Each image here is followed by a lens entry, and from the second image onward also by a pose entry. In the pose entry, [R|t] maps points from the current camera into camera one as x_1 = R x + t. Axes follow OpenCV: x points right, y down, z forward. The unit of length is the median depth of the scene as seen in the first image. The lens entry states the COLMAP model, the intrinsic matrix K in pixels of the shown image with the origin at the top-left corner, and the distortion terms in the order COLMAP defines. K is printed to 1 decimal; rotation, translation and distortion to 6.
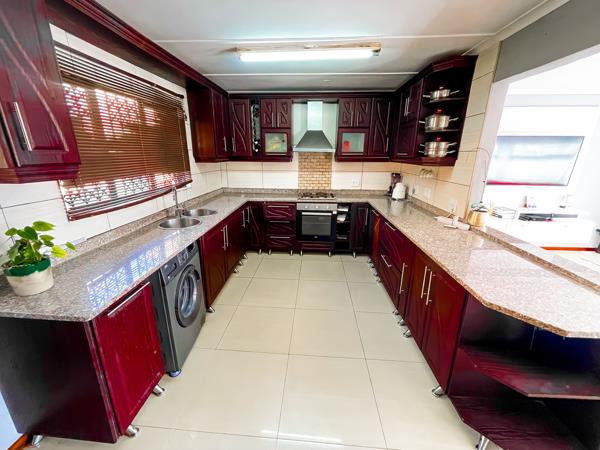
lens RADIAL K [[243.7, 0, 296.1], [0, 243.7, 224.6], [0, 0, 1]] dist [-0.001462, -0.000073]
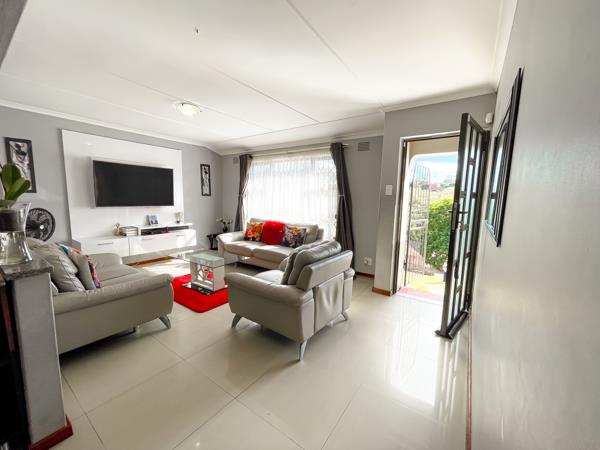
lens RADIAL K [[240.5, 0, 297.1], [0, 240.5, 226.1], [0, 0, 1]] dist [-0.002088, 0.000151]
pose [[0.525727, -0.093182, 0.845534, 0.353360], [0.213990, 0.976505, -0.025437, 0.120153], [-0.823298, 0.194309, 0.533315, -0.196482]]
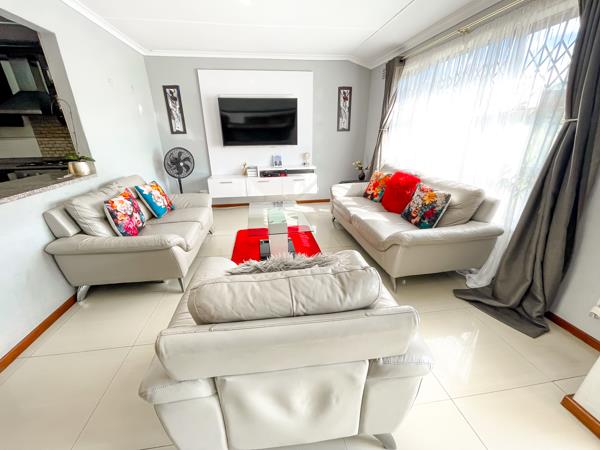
lens RADIAL K [[243.7, 0, 296.1], [0, 243.7, 224.6], [0, 0, 1]] dist [-0.001462, -0.000073]
pose [[0.978284, -0.089302, 0.187044, 0.841841], [0.072160, 0.992710, 0.096544, 0.099512], [-0.194302, -0.080950, 0.977596, -0.128323]]
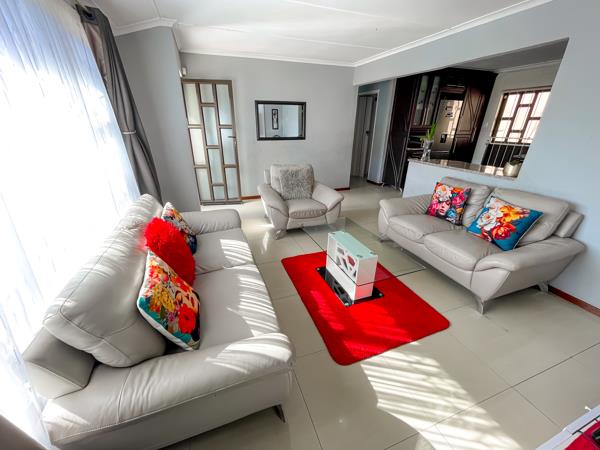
lens RADIAL K [[243.7, 0, 296.1], [0, 243.7, 224.6], [0, 0, 1]] dist [-0.001462, -0.000073]
pose [[-0.916178, 0.149213, -0.371958, 1.249076], [-0.118816, 0.785254, 0.607666, -0.234317], [0.382753, 0.600925, -0.701704, 0.906377]]
